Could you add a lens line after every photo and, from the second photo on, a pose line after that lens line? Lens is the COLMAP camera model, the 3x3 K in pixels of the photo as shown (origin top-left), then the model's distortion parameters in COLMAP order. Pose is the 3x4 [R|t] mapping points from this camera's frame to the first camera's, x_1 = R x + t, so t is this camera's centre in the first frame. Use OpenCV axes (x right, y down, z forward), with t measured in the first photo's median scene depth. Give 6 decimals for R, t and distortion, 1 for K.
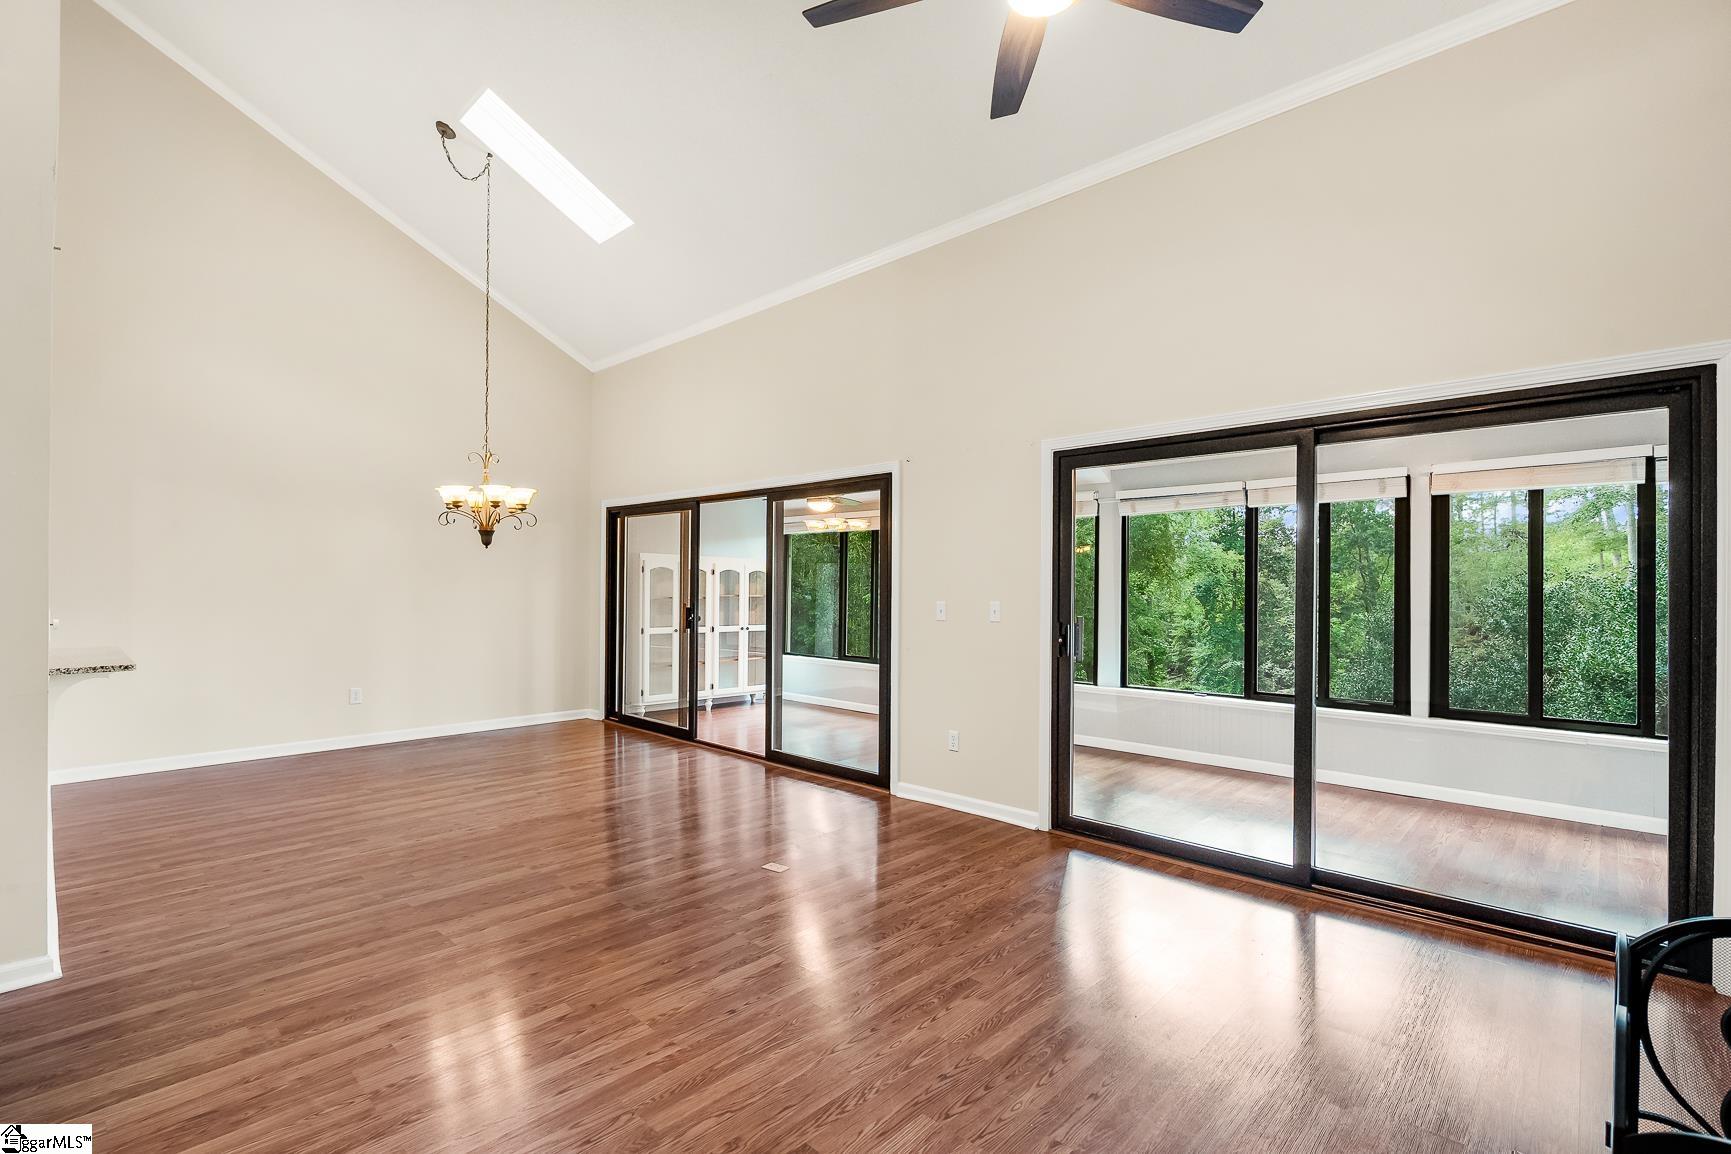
lens RADIAL K [[784.0, 0, 874.6], [0, 784.0, 586.4], [0, 0, 1]] dist [-0.010453, 0.002757]
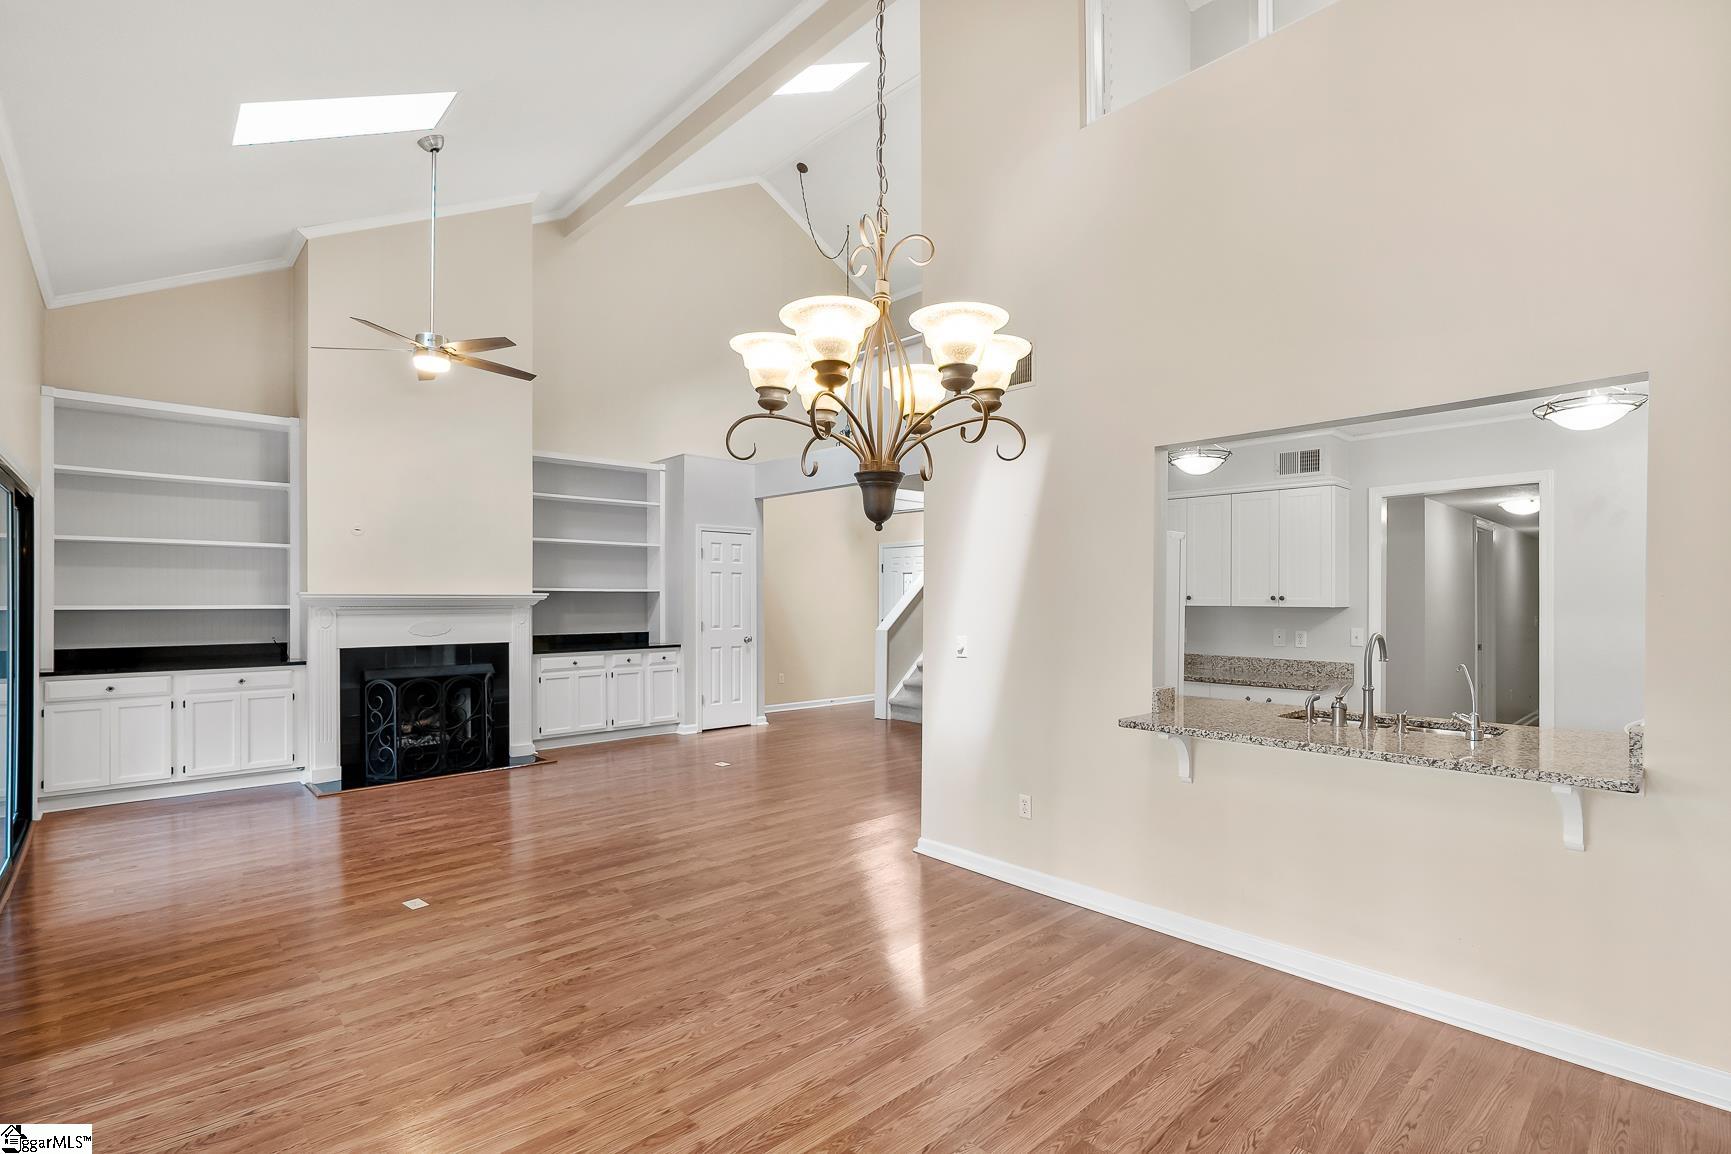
lens RADIAL K [[784.0, 0, 867.0], [0, 784.0, 593.5], [0, 0, 1]] dist [-0.010453, 0.002757]
pose [[-0.997896, -0.007892, 0.064354, -0.536717], [-0.008606, 0.999904, -0.010822, -0.019585], [-0.064263, -0.011353, -0.997868, 1.386260]]
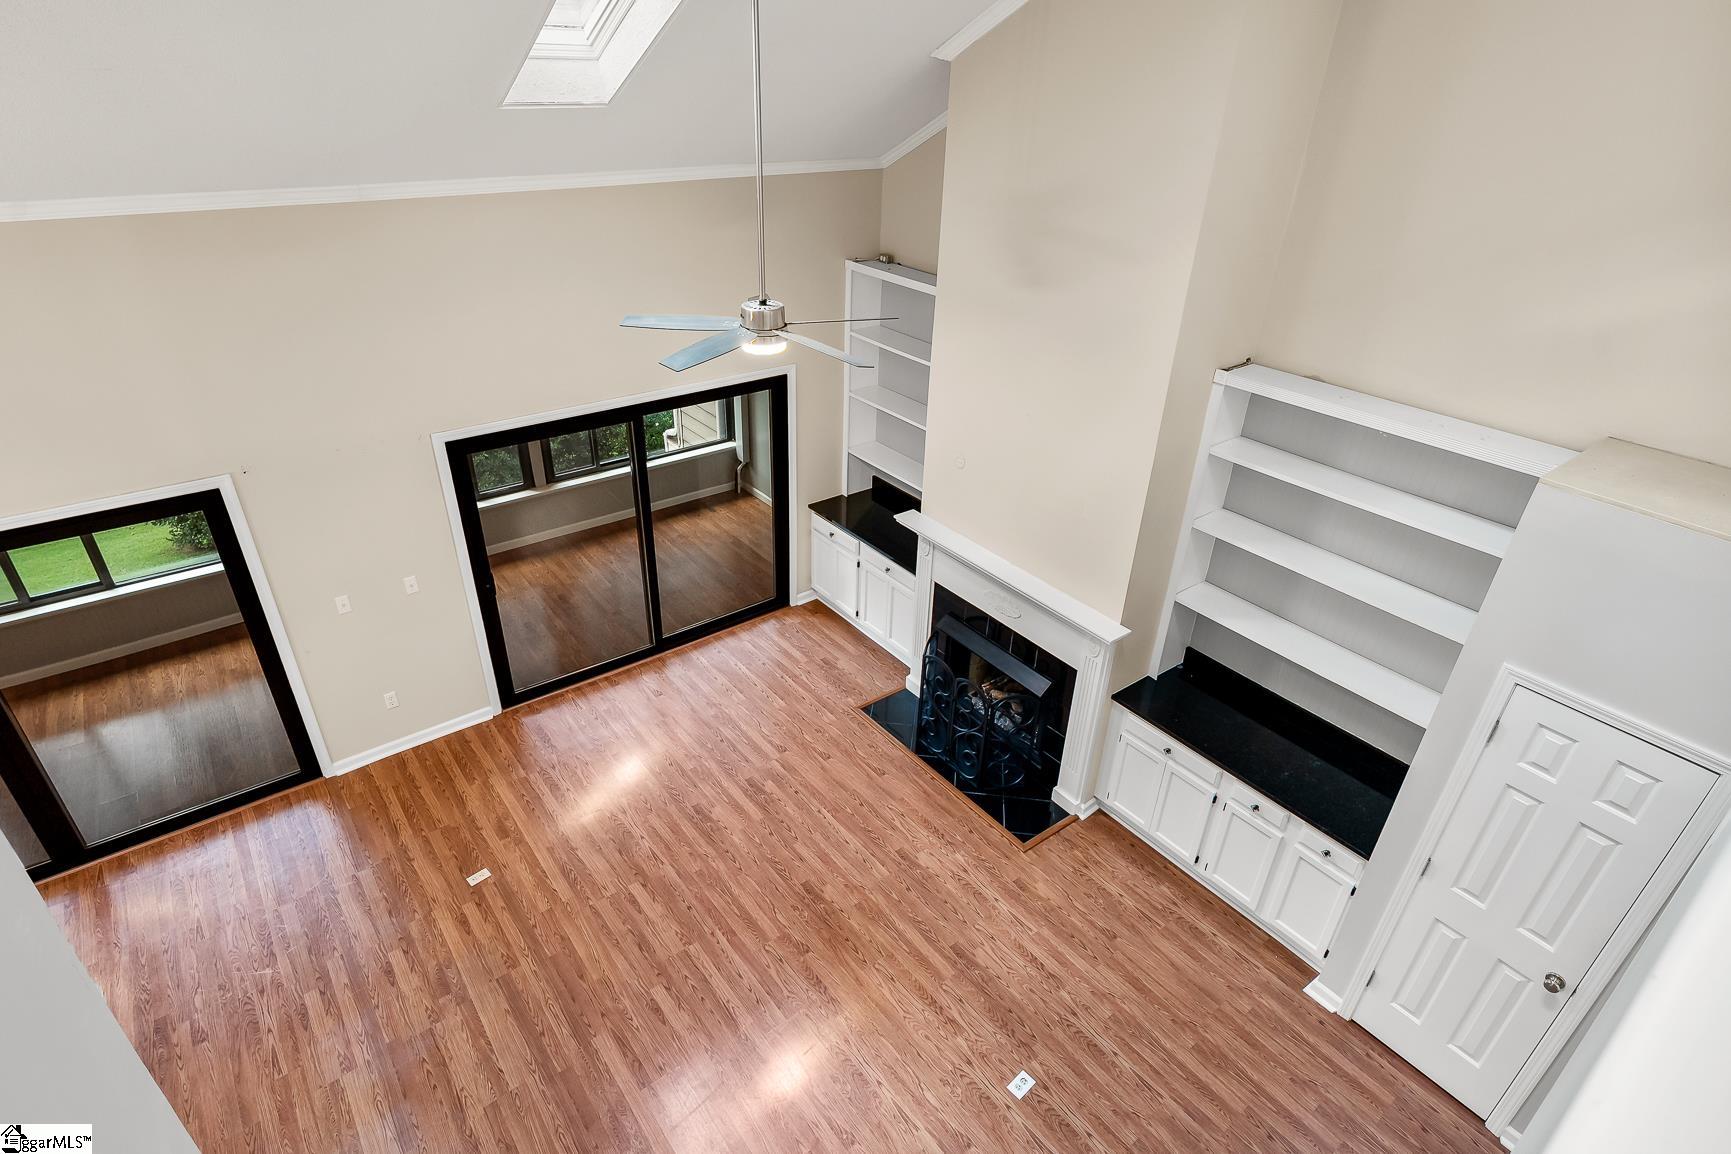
lens RADIAL K [[884.1, 0, 855.3], [0, 884.1, 568.2], [0, 0, 1]] dist [-0.011578, 0.004337]
pose [[0.166052, -0.493072, 0.853994, -0.694593], [-0.030625, 0.863021, 0.504239, -0.557275], [-0.985641, -0.109884, 0.128207, 0.205175]]
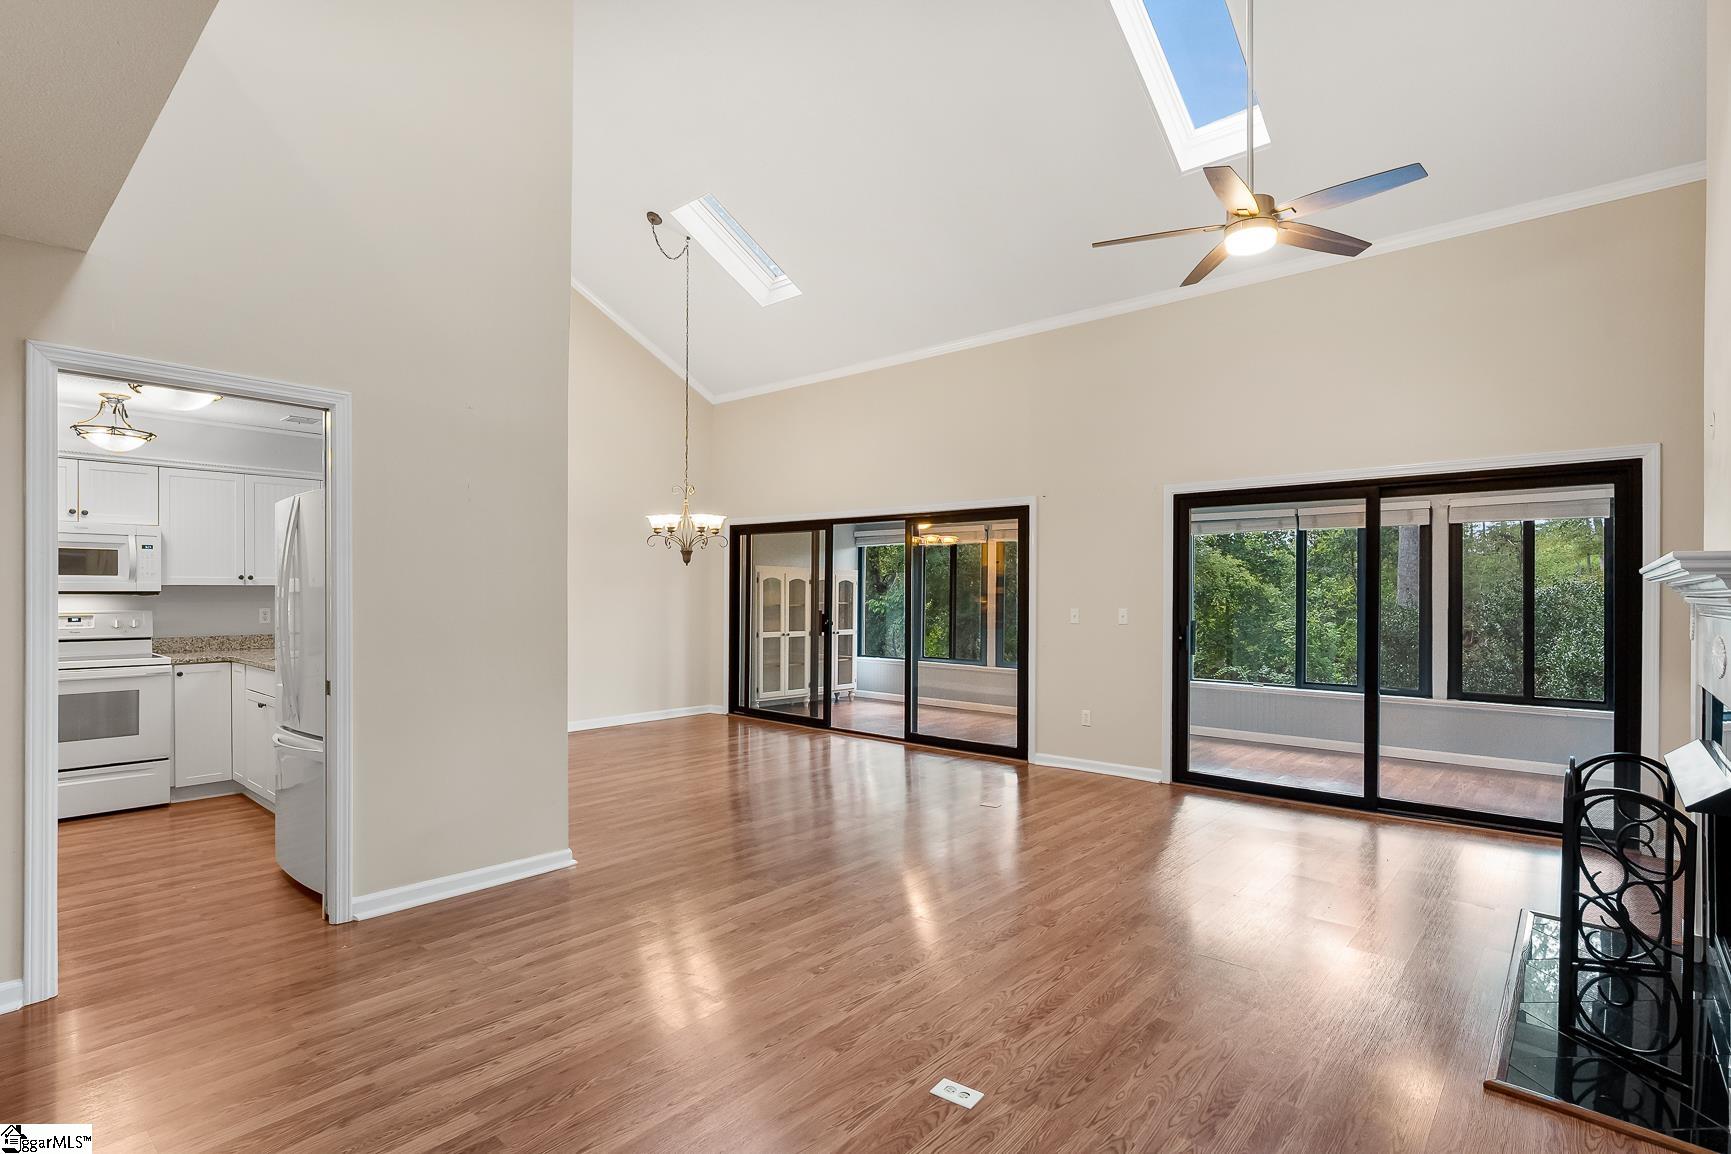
lens RADIAL K [[838.8, 0, 871.8], [0, 838.8, 595.5], [0, 0, 1]] dist [-0.006142, -0.001940]
pose [[0.999193, -0.002058, 0.040103, -0.277319], [0.001806, 0.999978, 0.006320, -0.010684], [-0.040115, -0.006243, 0.999176, -0.318145]]
